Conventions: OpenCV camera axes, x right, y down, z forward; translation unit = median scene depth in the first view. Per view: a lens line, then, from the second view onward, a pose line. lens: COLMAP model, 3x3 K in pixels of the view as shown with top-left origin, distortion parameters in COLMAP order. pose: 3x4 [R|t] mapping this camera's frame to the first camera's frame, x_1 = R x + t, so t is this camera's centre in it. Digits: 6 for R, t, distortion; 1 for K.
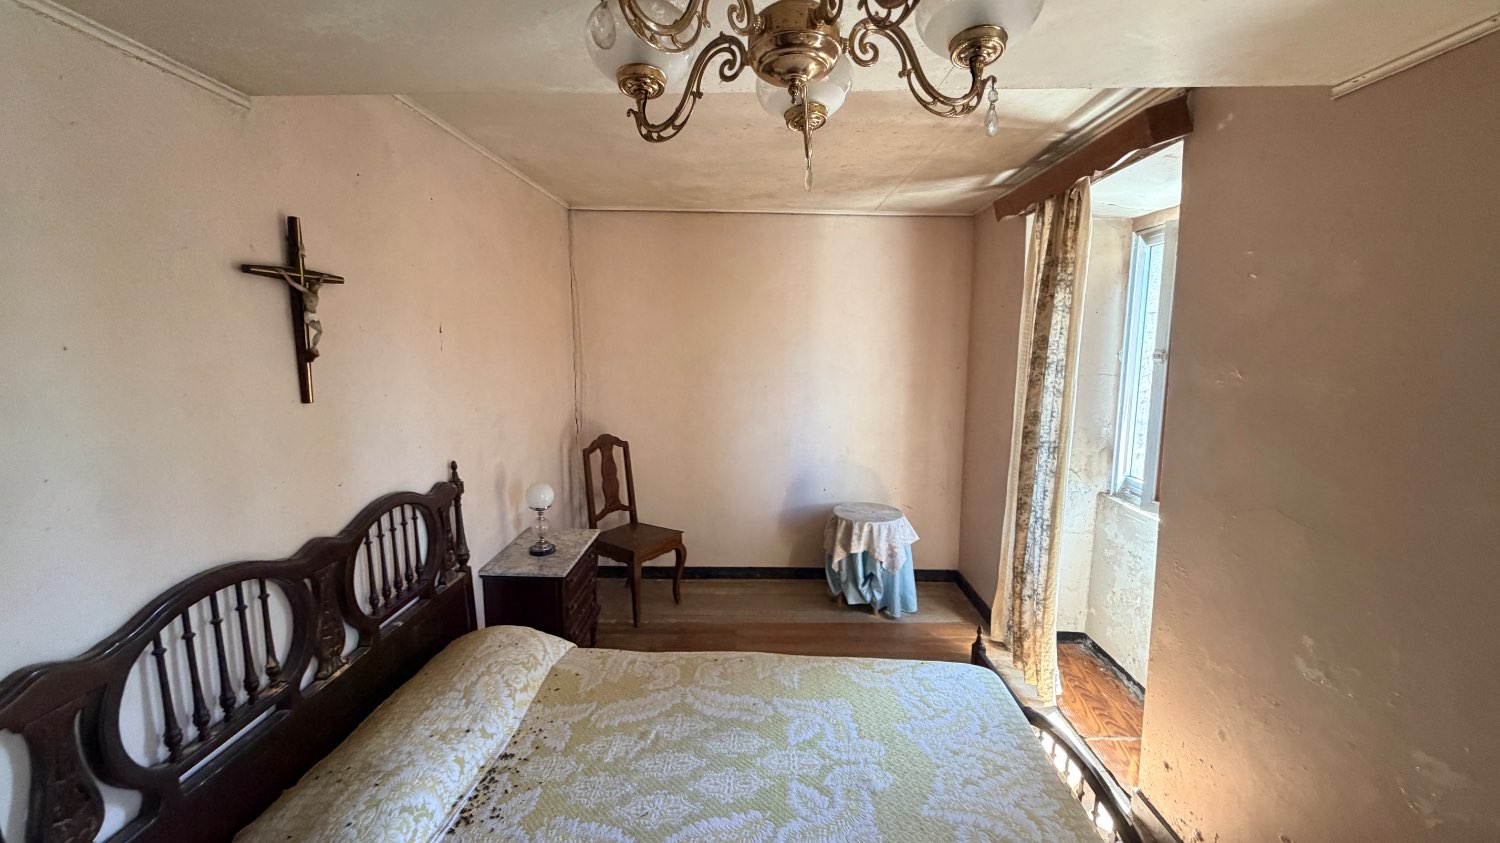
lens RADIAL K [[594.1, 0, 750.8], [0, 594.1, 419.4], [0, 0, 1]] dist [-0.001015, 0.000122]
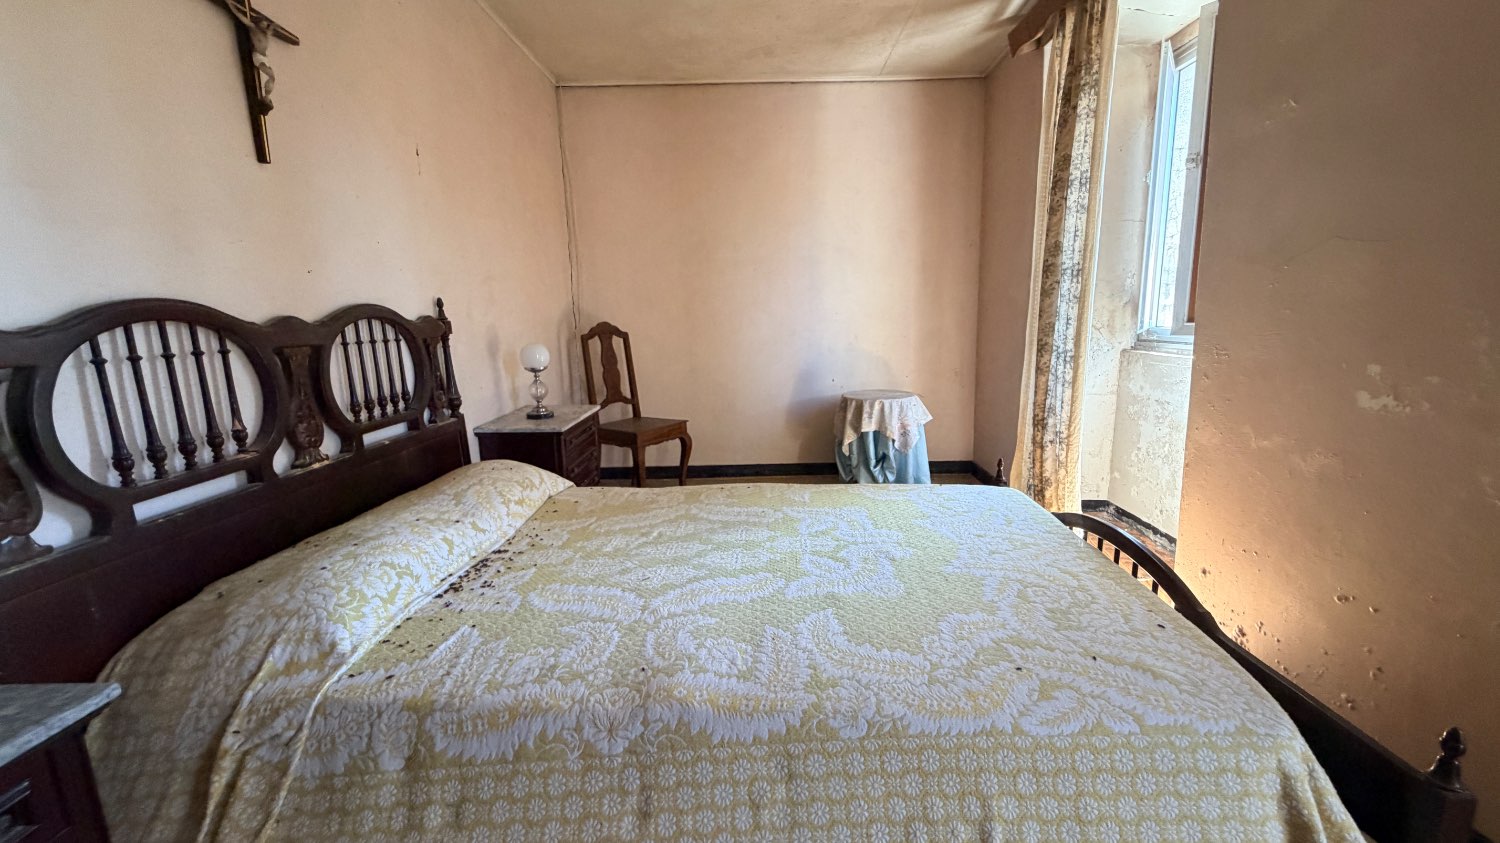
lens RADIAL K [[594.1, 0, 751.0], [0, 594.1, 421.4], [0, 0, 1]] dist [-0.001015, 0.000122]
pose [[0.999550, -0.027122, -0.012787, 0.002379], [0.027636, 0.998737, 0.041952, 0.234780], [0.011633, -0.042287, 0.999038, 0.051829]]
